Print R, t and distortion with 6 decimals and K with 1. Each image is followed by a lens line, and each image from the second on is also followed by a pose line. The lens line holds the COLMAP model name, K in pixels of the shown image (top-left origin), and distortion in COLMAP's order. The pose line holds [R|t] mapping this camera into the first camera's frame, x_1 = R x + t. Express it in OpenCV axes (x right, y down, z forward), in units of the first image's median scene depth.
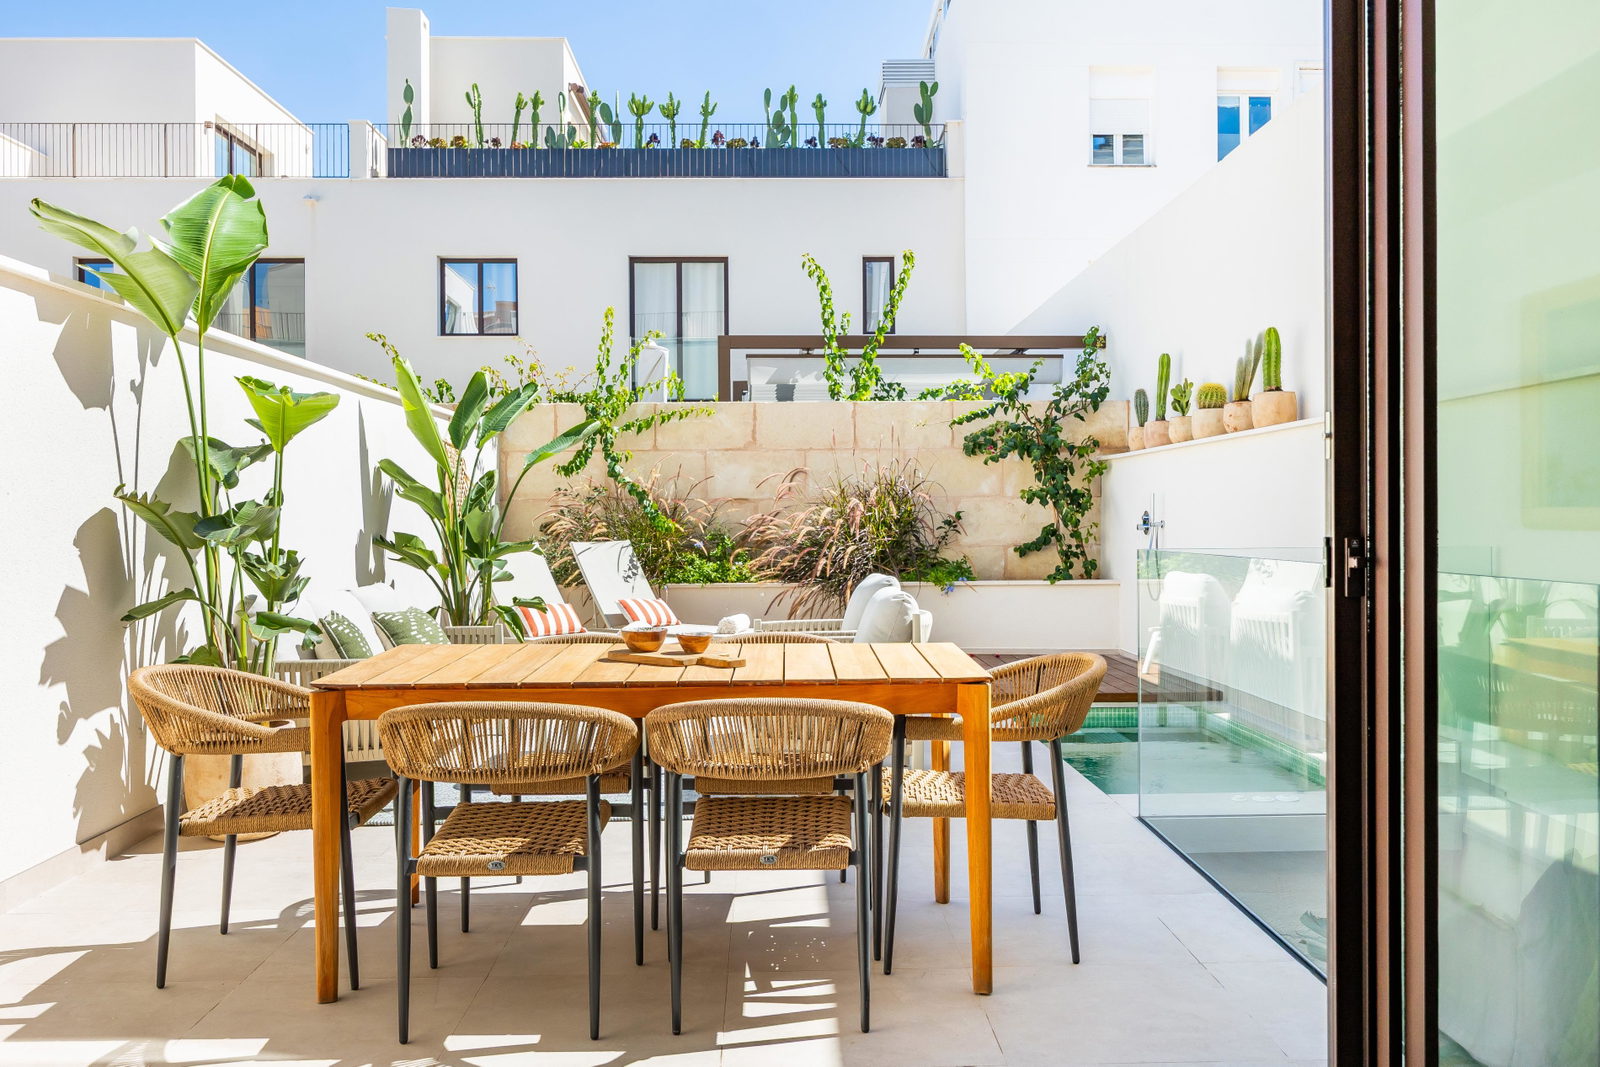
lens RADIAL K [[1119.5, 0, 662.0], [0, 1119.5, 551.4], [0, 0, 1]] dist [-0.003081, -0.000993]
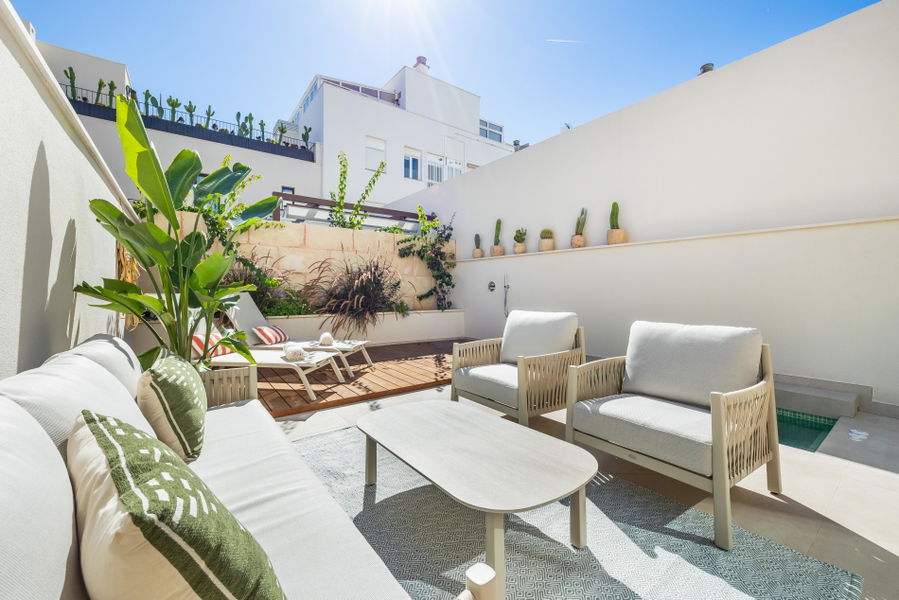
lens RADIAL K [[356.2, 0, 435.3], [0, 356.2, 298.3], [0, 0, 1]] dist [-0.011631, 0.000290]
pose [[0.790020, -0.004410, 0.613066, -0.045564], [0.007511, 0.999969, -0.002485, 0.000773], [-0.613036, 0.006568, 0.790028, 0.133958]]
